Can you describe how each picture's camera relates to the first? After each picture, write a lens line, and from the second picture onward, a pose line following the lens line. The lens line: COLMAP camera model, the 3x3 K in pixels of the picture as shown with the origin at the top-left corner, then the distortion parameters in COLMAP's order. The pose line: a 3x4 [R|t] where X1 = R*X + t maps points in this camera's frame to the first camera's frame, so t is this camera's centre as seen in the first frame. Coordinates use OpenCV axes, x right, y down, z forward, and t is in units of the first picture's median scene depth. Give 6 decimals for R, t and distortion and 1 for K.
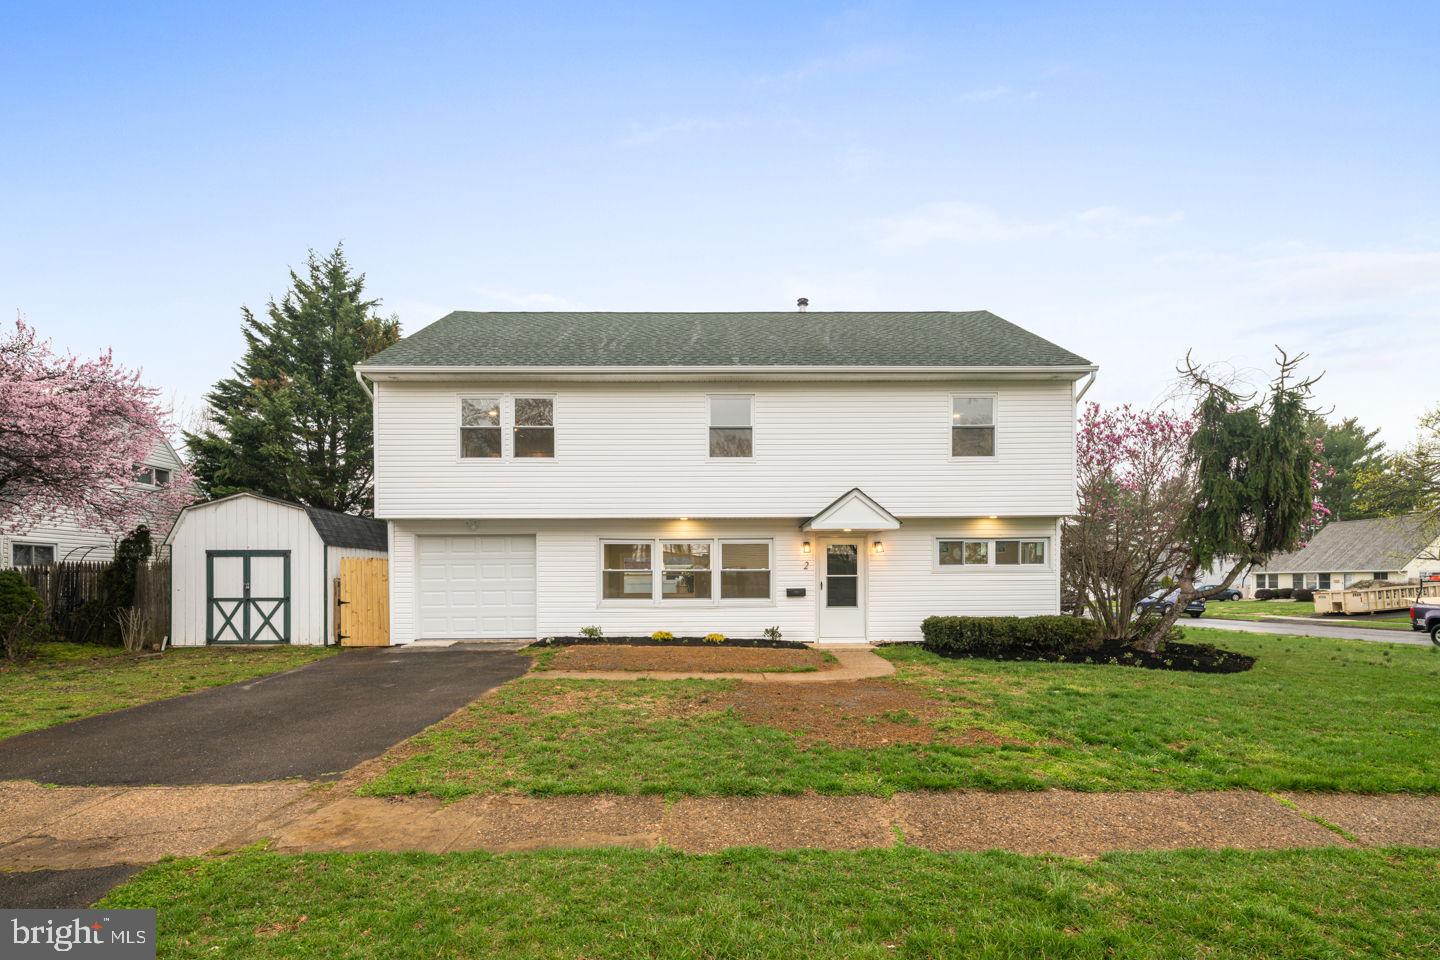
lens RADIAL K [[702.3, 0, 716.1], [0, 702.3, 453.5], [0, 0, 1]] dist [-0.000220, -0.000632]
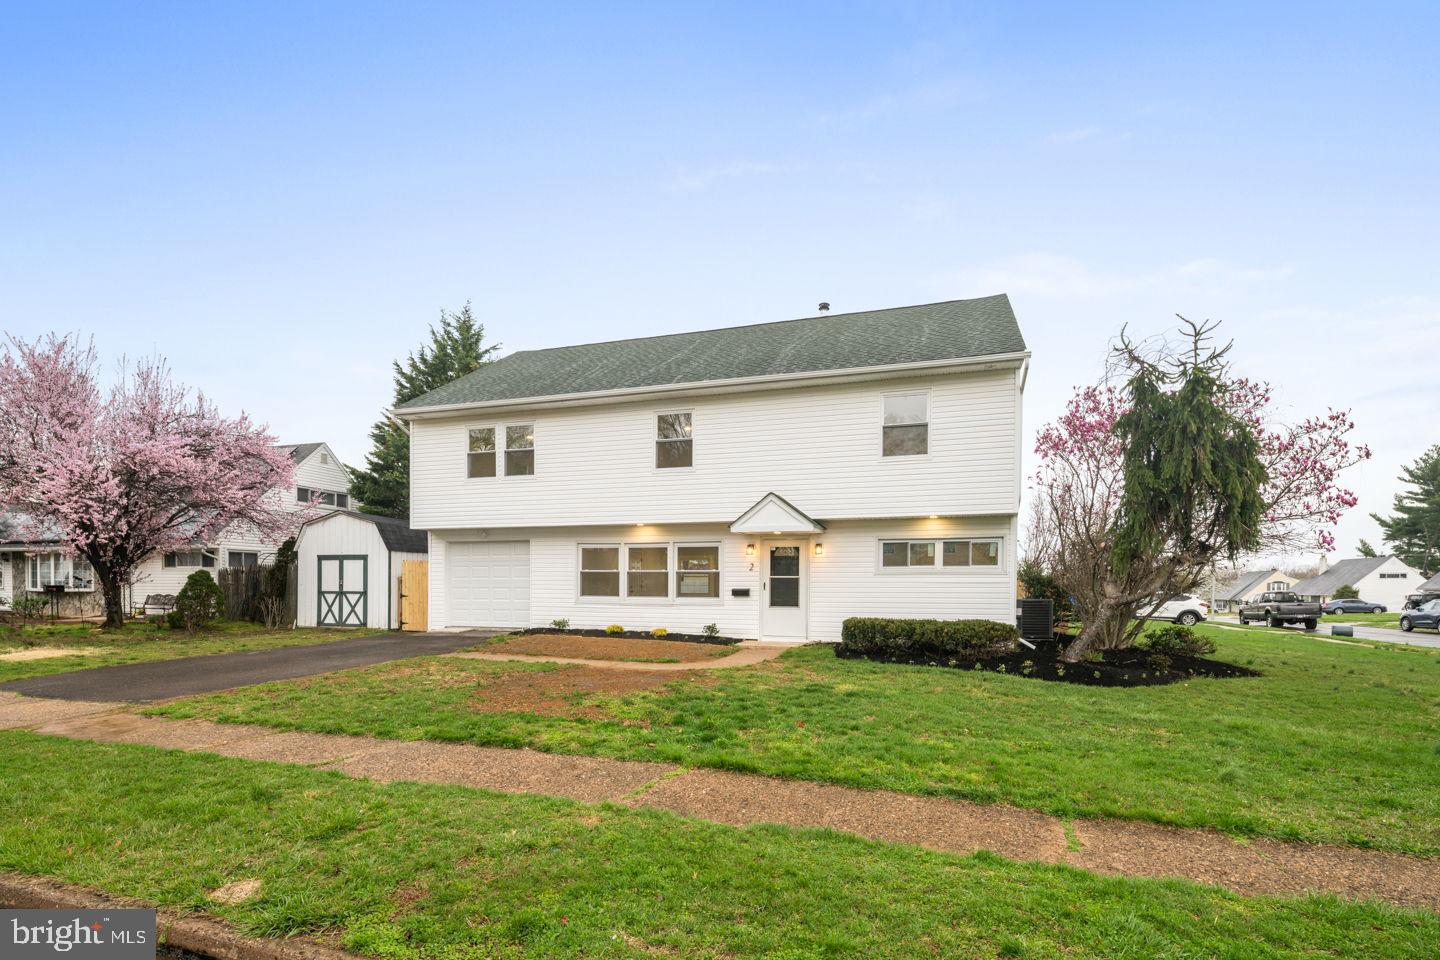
lens RADIAL K [[702.6, 0, 709.6], [0, 702.6, 454.1], [0, 0, 1]] dist [0.003549, -0.000774]
pose [[0.942322, -0.052113, -0.330626, 0.430995], [0.050807, 0.998629, -0.012598, 0.000988], [0.330830, -0.004927, 0.943678, -0.013443]]
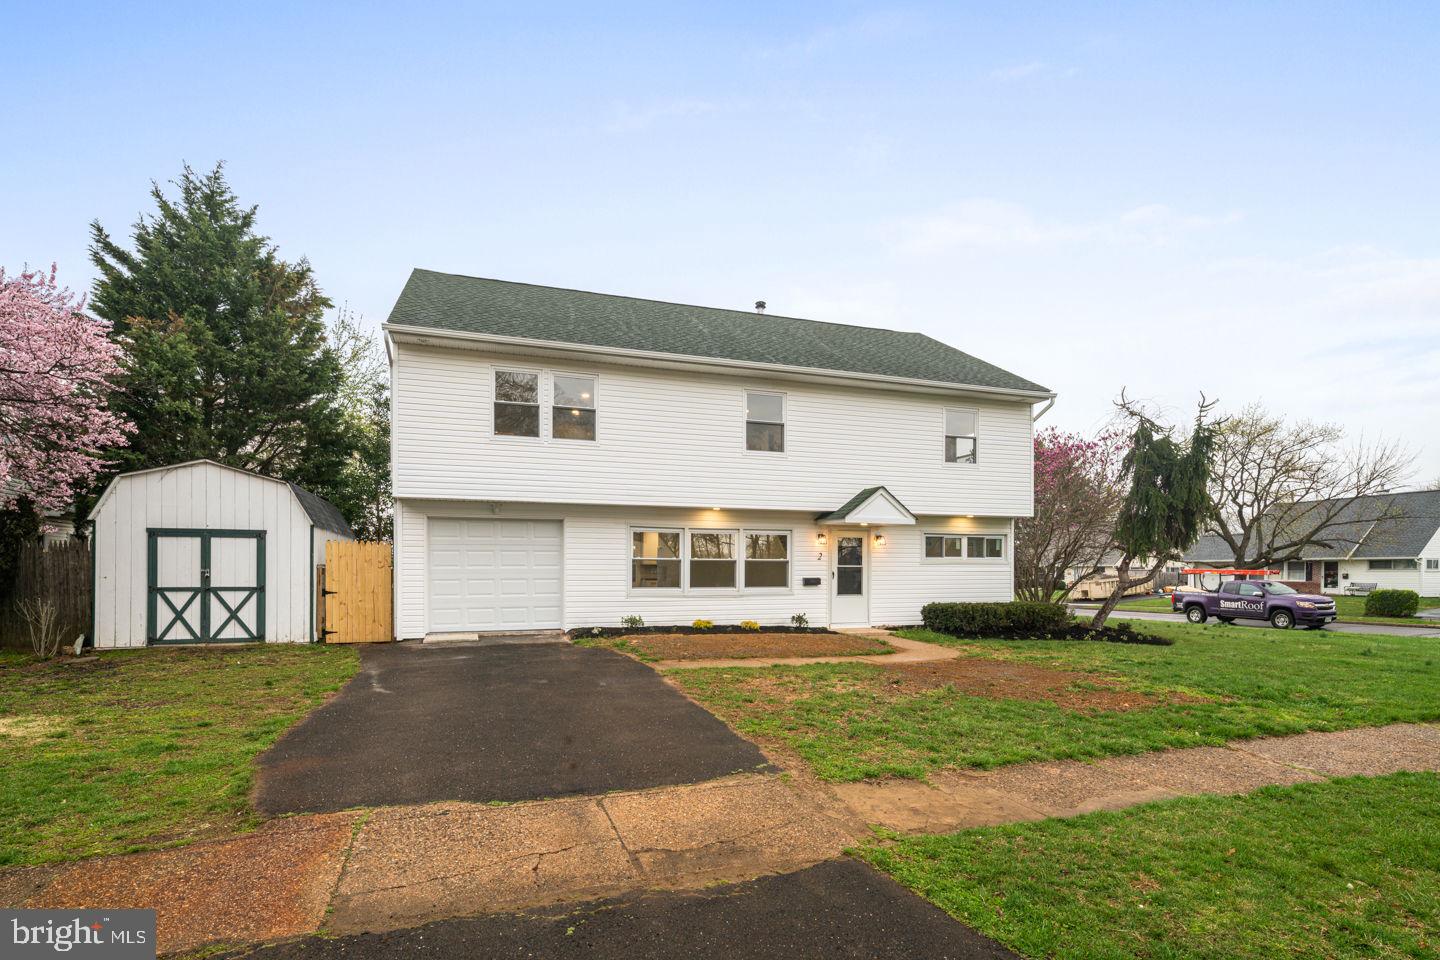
lens RADIAL K [[696.7, 0, 720.9], [0, 696.7, 443.2], [0, 0, 1]] dist [-0.000732, -0.000450]
pose [[0.949945, 0.062133, 0.306176, -0.354241], [-0.061606, 0.998036, -0.011392, 0.008982], [-0.306282, -0.008041, 0.951907, 0.037900]]
